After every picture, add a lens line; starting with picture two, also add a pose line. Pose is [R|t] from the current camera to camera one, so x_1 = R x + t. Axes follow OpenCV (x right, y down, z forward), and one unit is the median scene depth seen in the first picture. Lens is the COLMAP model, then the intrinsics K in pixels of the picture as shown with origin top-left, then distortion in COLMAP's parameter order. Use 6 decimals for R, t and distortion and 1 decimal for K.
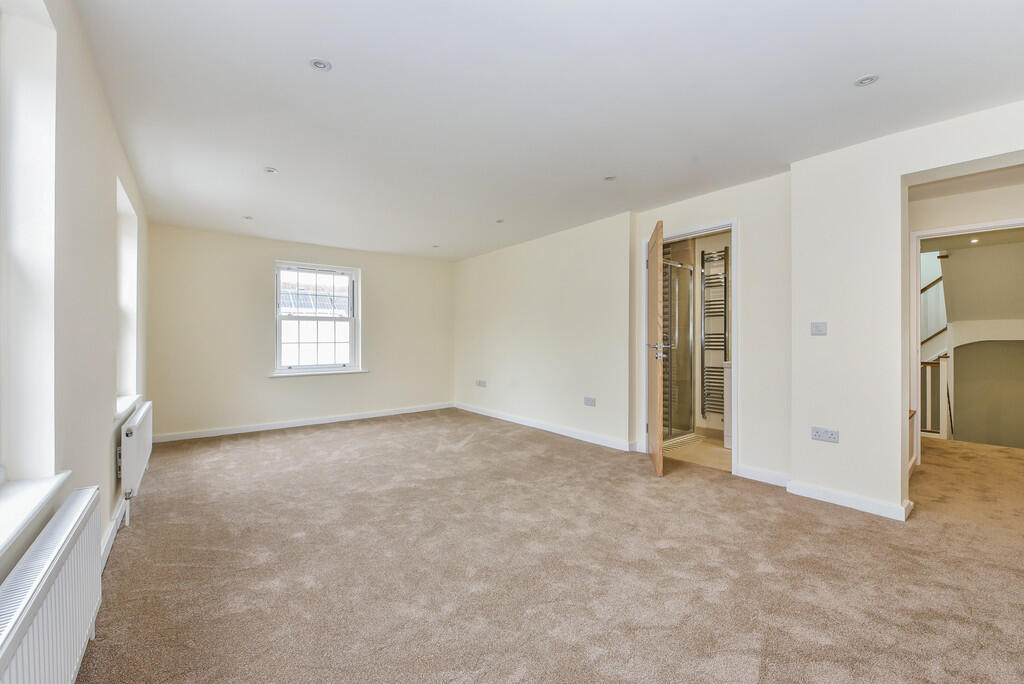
lens RADIAL K [[403.4, 0, 512.0], [0, 403.4, 342.0], [0, 0, 1]] dist [0.000262, 0.000031]
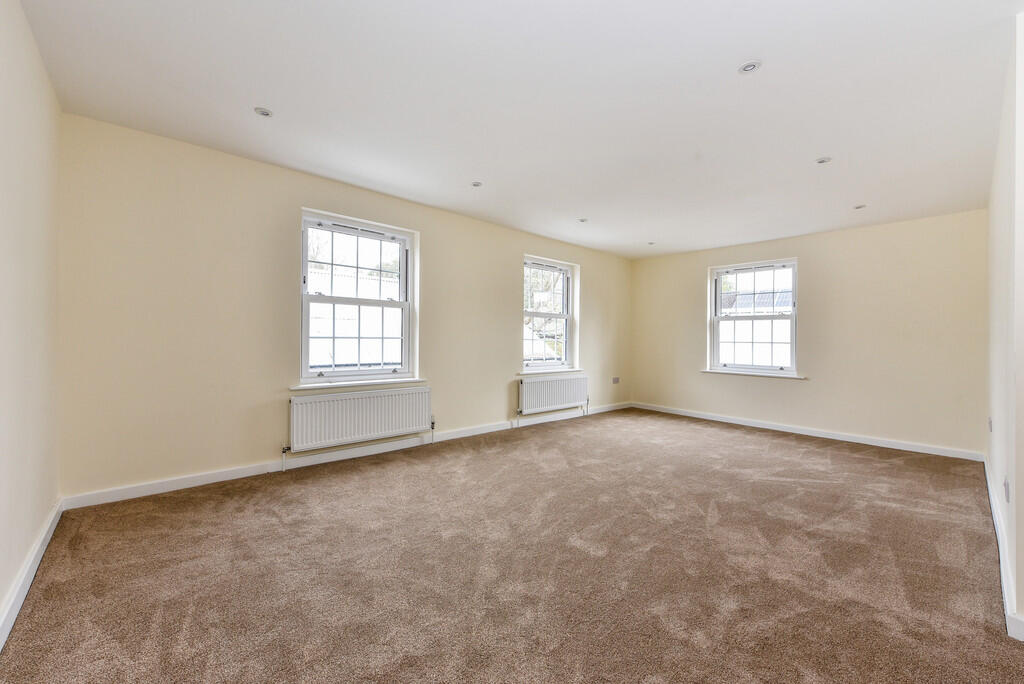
lens RADIAL K [[403.4, 0, 512.0], [0, 403.4, 342.0], [0, 0, 1]] dist [0.000262, 0.000031]
pose [[0.048730, 0.012496, -0.998734, 0.476602], [-0.014892, 0.999820, 0.011783, -0.001974], [0.998701, 0.014299, 0.048907, 0.375851]]
